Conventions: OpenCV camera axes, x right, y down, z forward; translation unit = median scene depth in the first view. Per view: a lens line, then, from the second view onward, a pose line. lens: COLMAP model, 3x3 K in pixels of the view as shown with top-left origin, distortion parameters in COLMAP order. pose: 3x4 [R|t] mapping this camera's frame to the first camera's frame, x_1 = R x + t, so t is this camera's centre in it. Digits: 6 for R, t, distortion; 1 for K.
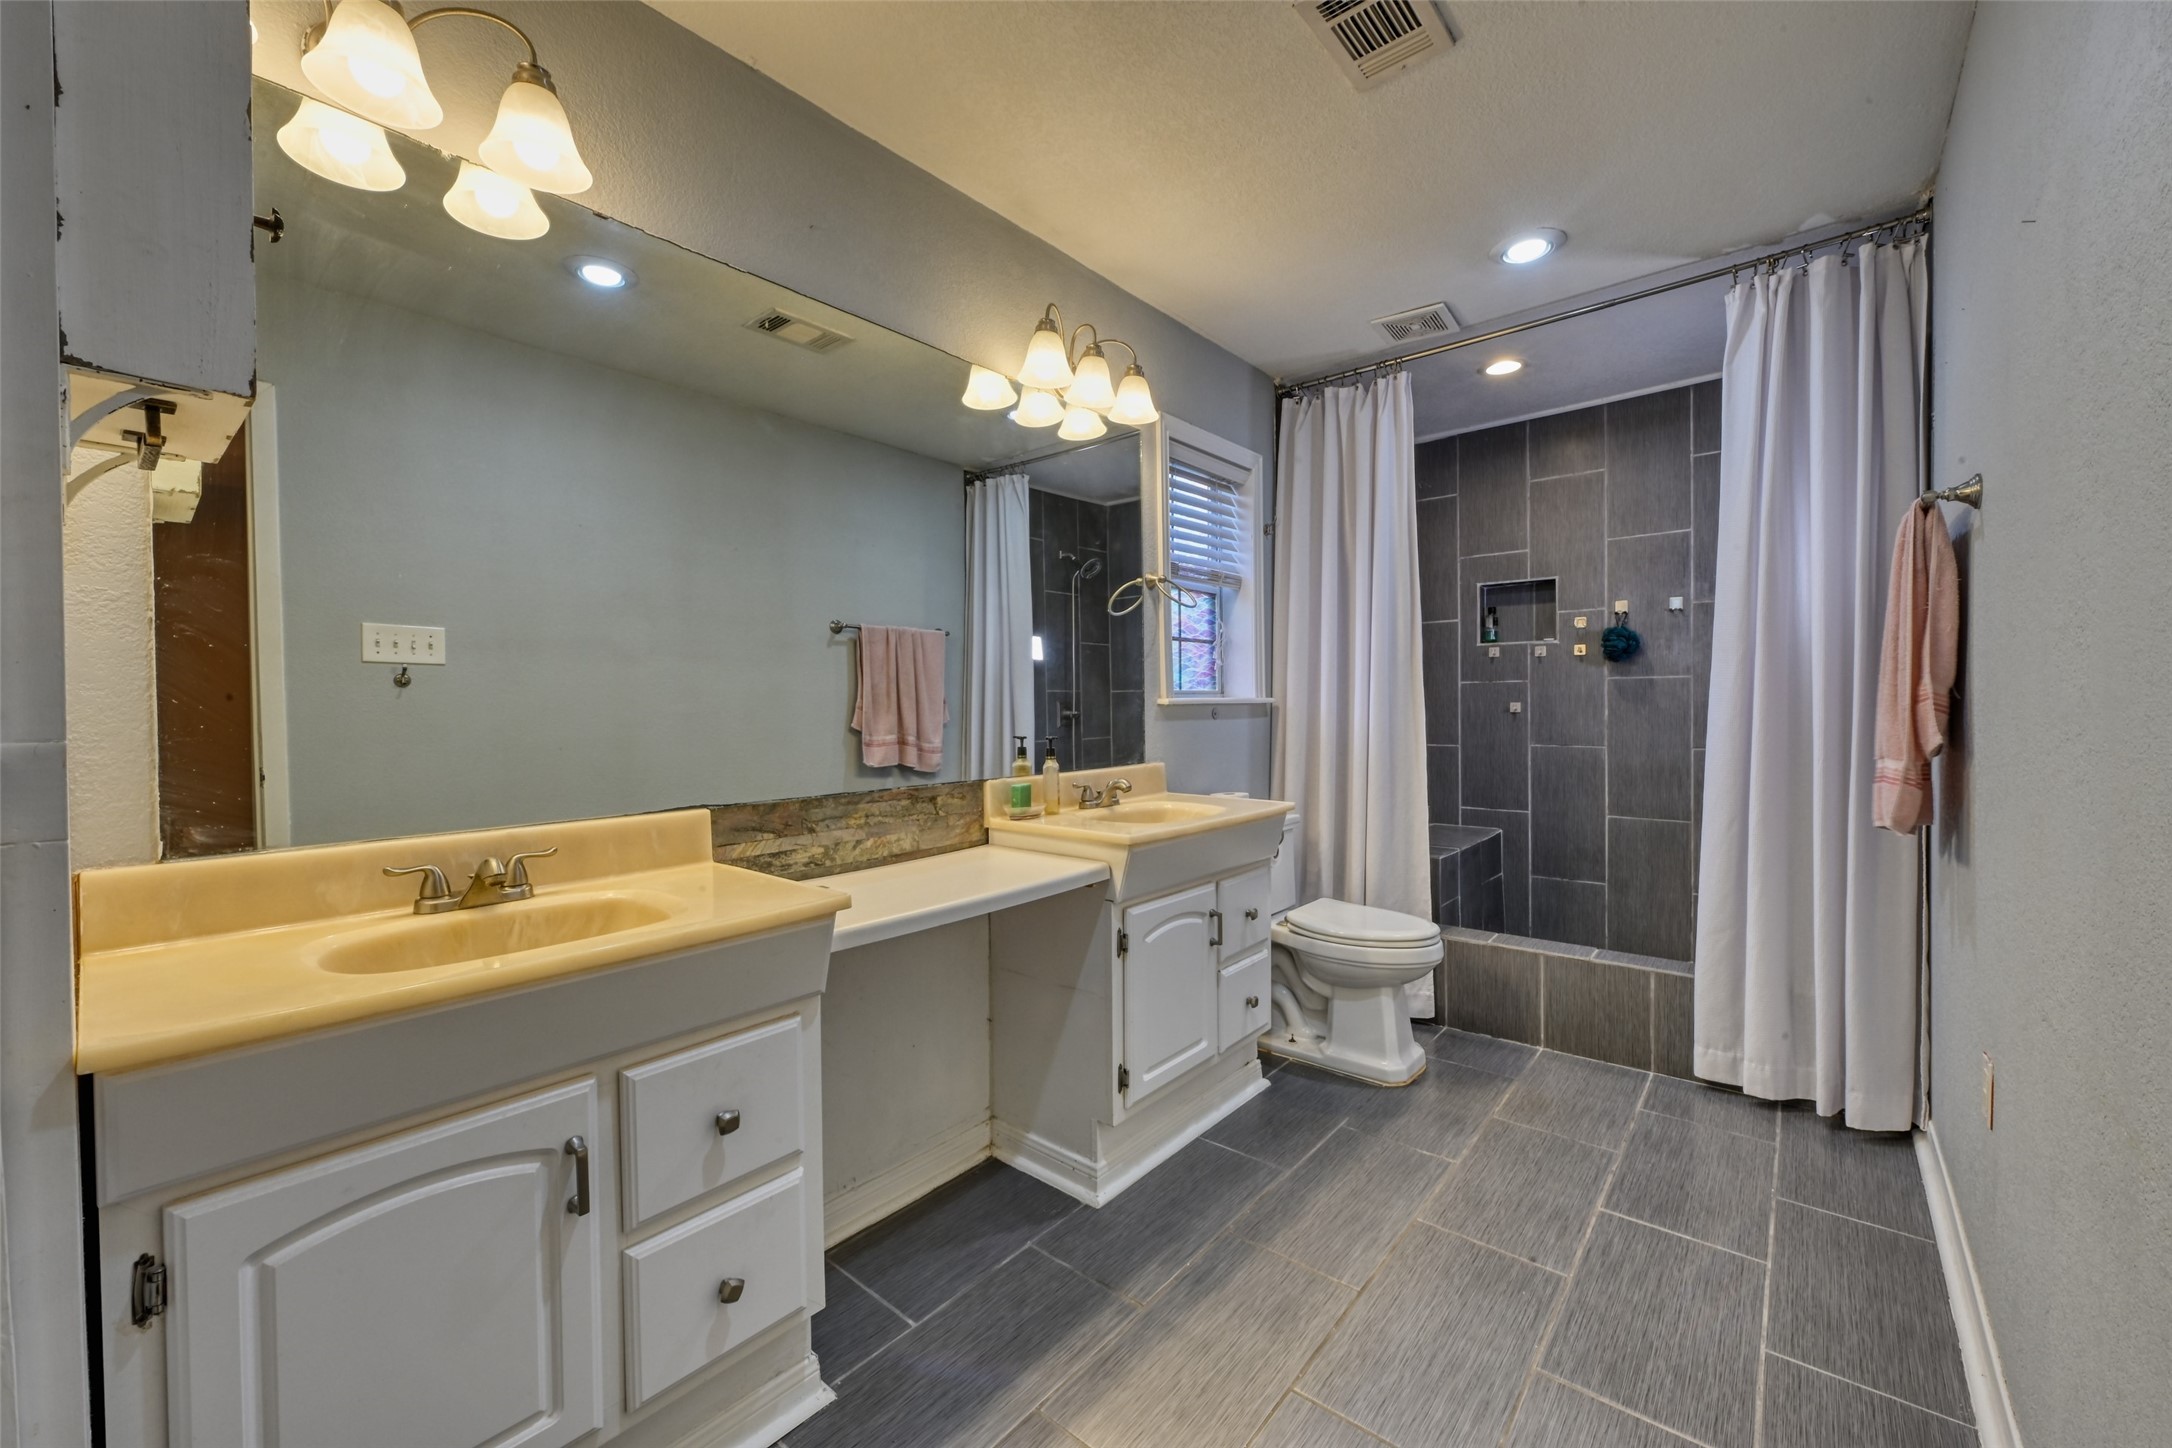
lens RADIAL K [[868.5, 0, 1082.7], [0, 868.5, 716.0], [0, 0, 1]] dist [0.001823, -0.000531]
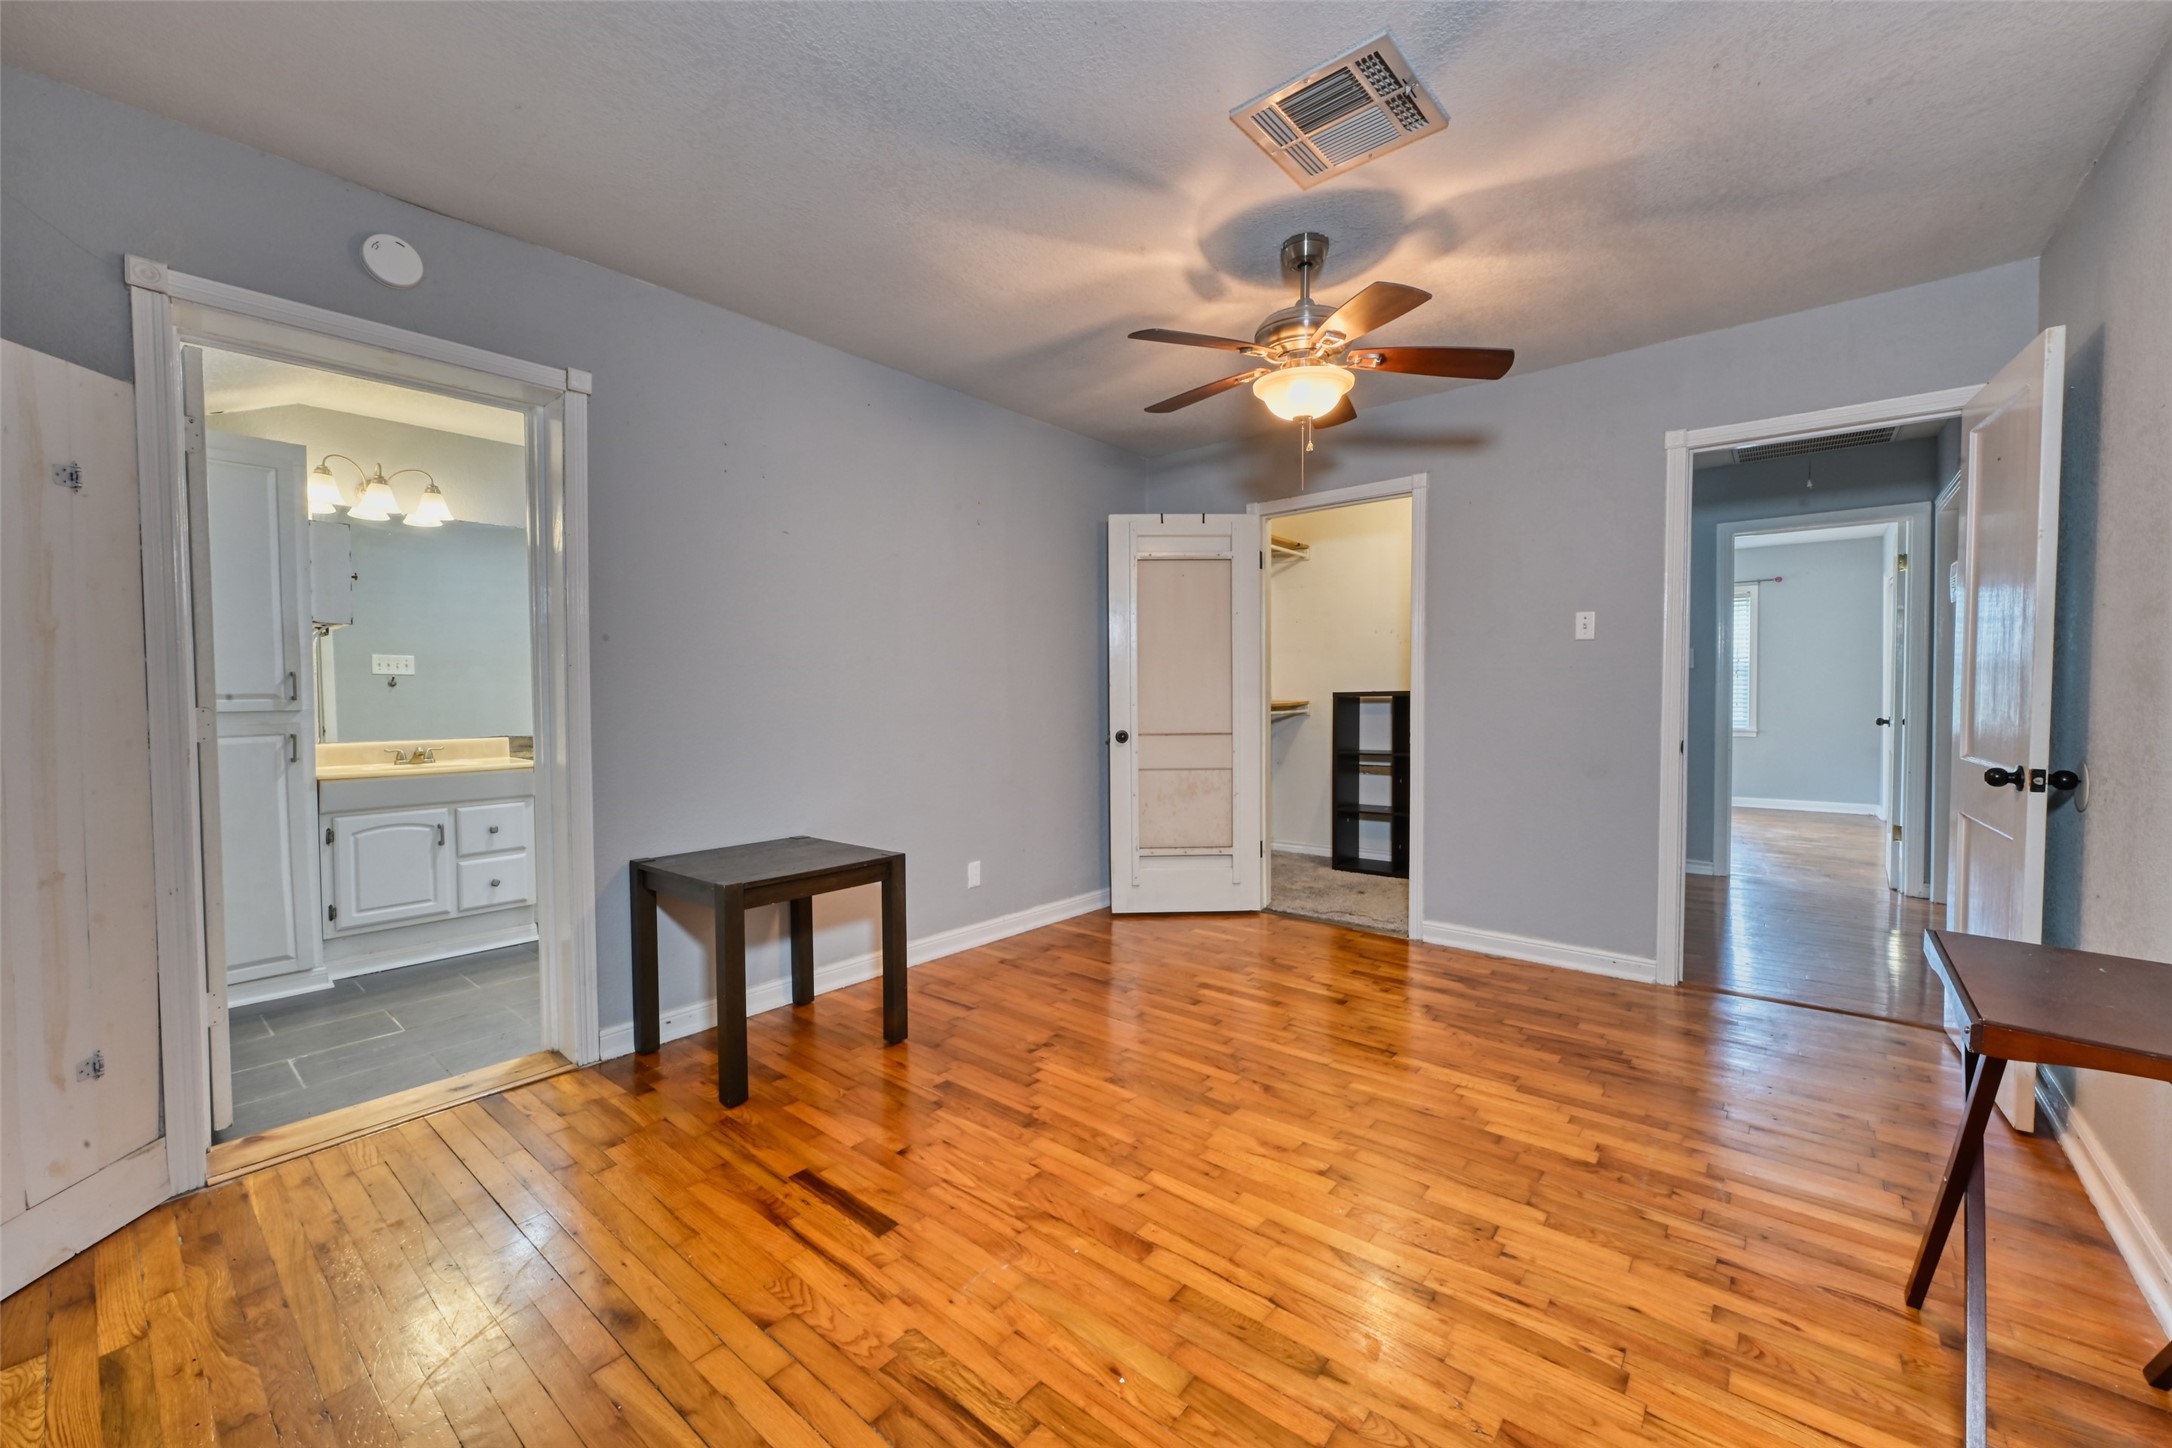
lens RADIAL K [[868.5, 0, 1082.7], [0, 868.5, 716.0], [0, 0, 1]] dist [0.001823, -0.000531]
pose [[0.999992, 0.003181, 0.002448, 0.831571], [-0.003214, 0.999905, 0.013419, 0.001434], [-0.002405, -0.013427, 0.999907, -1.042457]]
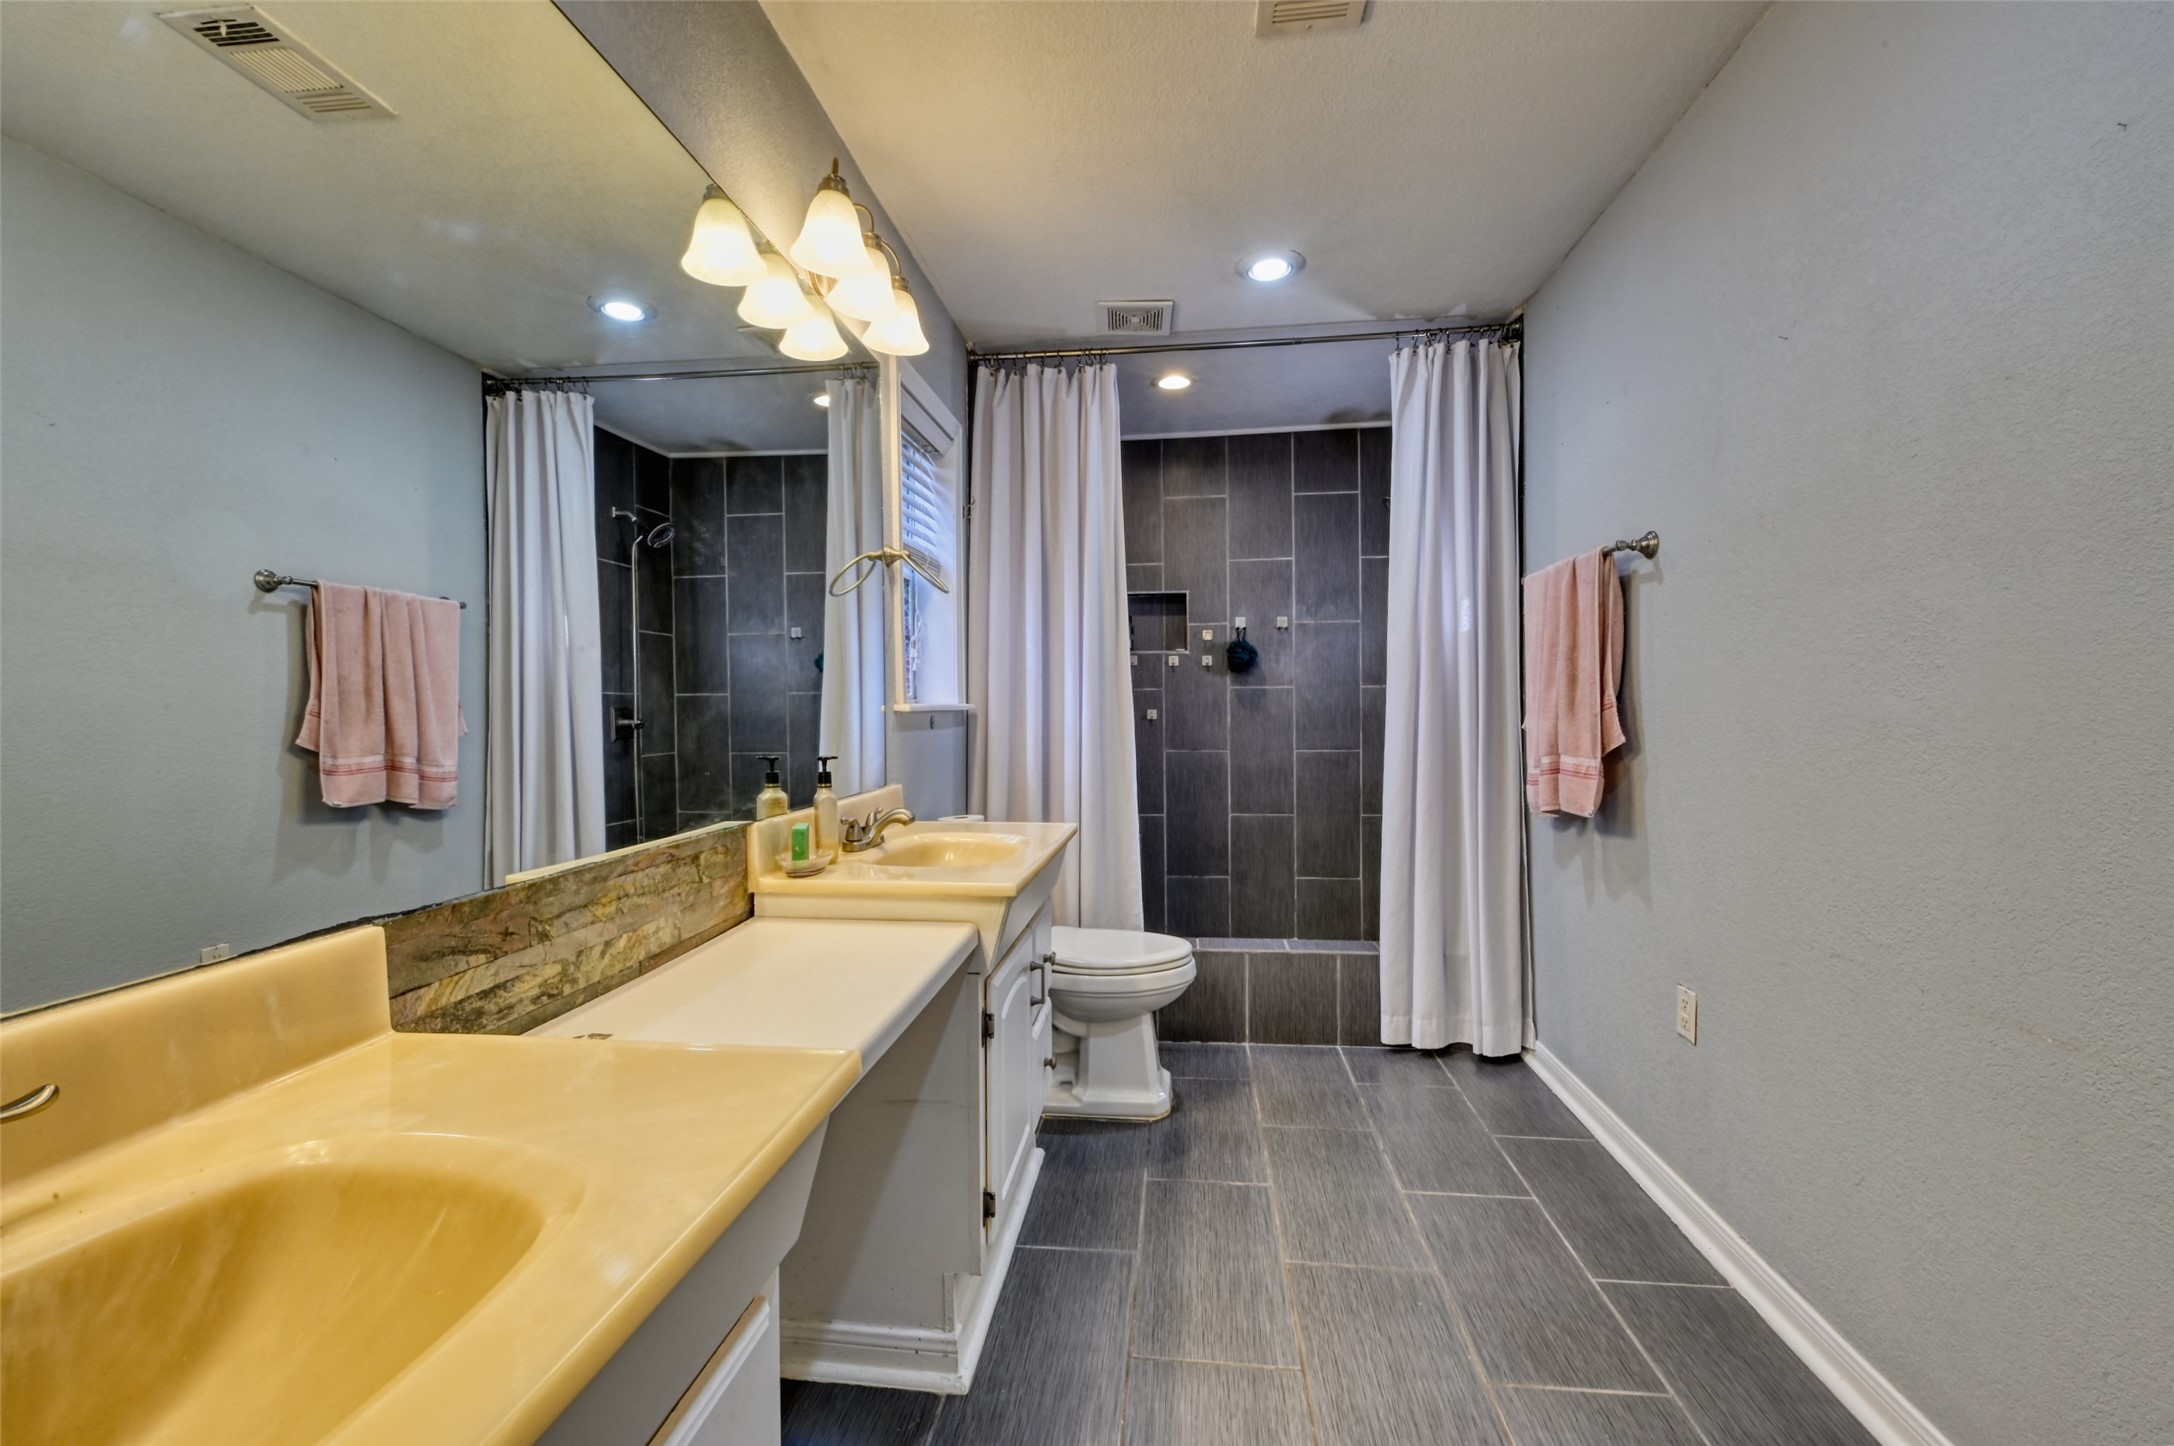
lens RADIAL K [[906.0, 0, 1097.5], [0, 906.0, 714.4], [0, 0, 1]] dist [0.014610, -0.009245]
pose [[0.824504, -0.001451, 0.565854, -0.245007], [0.006990, 0.999947, -0.007622, -0.003163], [-0.565813, 0.010239, 0.824470, 0.219132]]
